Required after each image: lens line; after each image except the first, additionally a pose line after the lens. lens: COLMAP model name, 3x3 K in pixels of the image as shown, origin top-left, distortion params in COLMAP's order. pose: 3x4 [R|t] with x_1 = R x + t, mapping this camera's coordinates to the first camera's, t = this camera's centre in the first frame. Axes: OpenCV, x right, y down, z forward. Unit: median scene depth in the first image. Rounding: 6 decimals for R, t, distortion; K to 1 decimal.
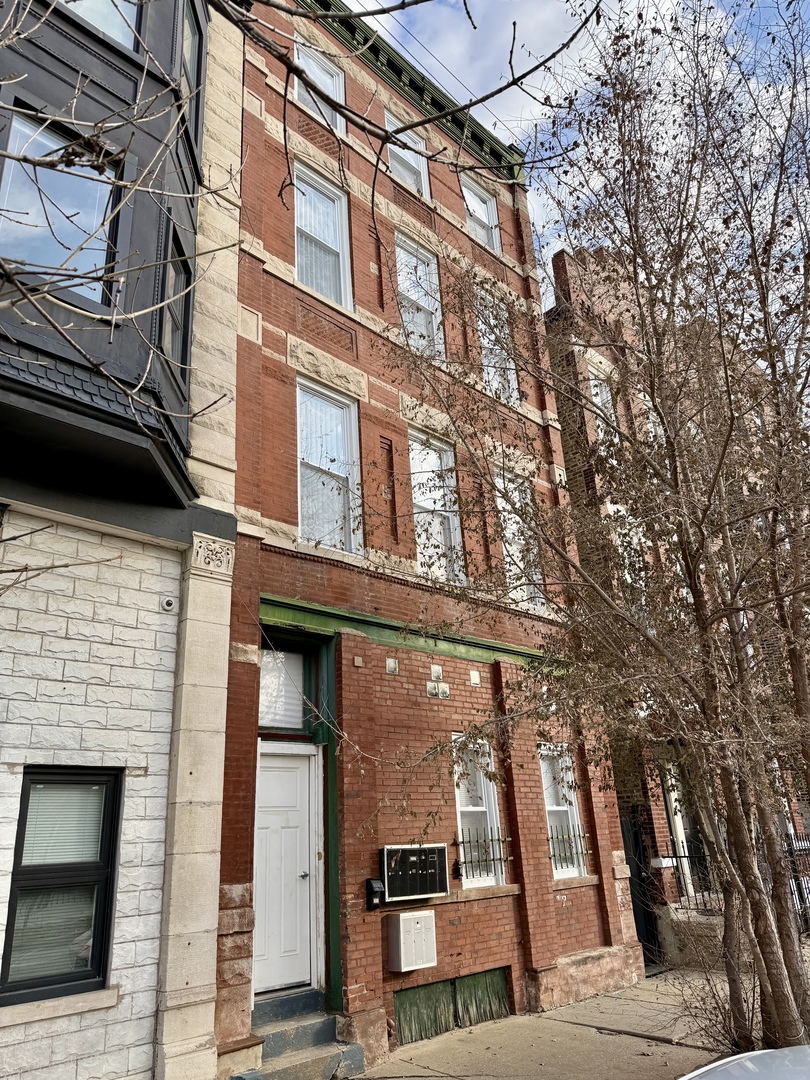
lens RADIAL K [[767.9, 0, 405.5], [0, 767.9, 543.3], [0, 0, 1]] dist [0.022589, -0.023575]
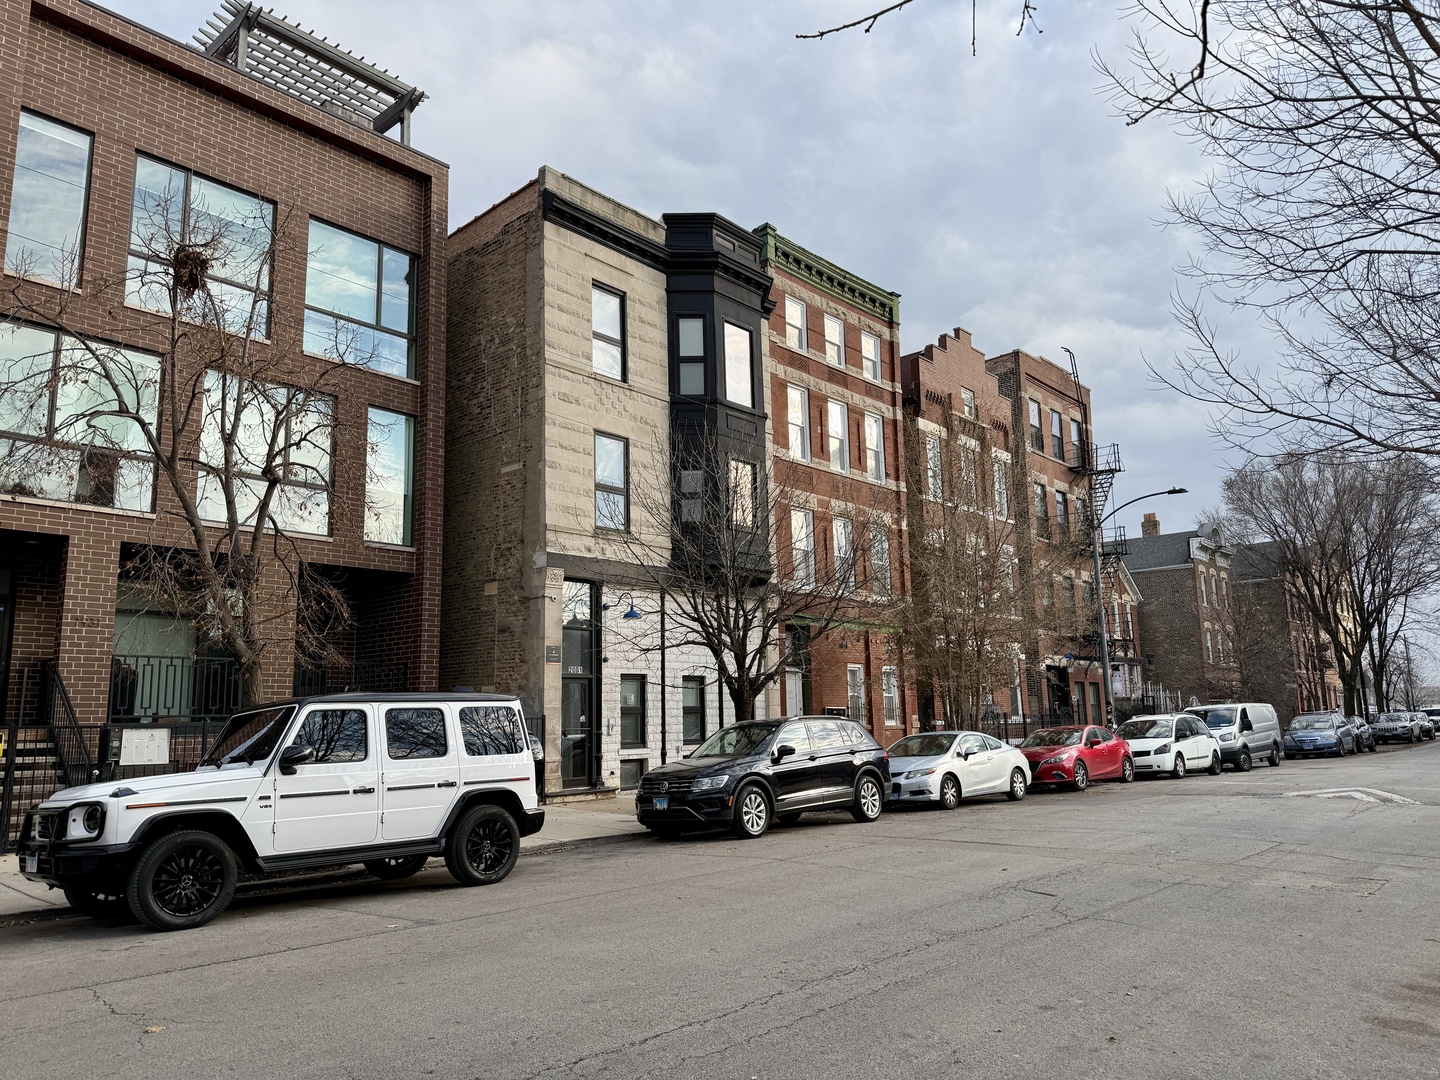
lens RADIAL K [[1023.9, 0, 719.9], [0, 1023.9, 539.9], [0, 0, 1]] dist [0.022589, -0.023575]
pose [[0.998043, 0.047830, 0.040277, -0.409615], [-0.054767, 0.979485, 0.193931, -0.609731], [-0.030176, -0.195758, 0.980188, -1.706864]]
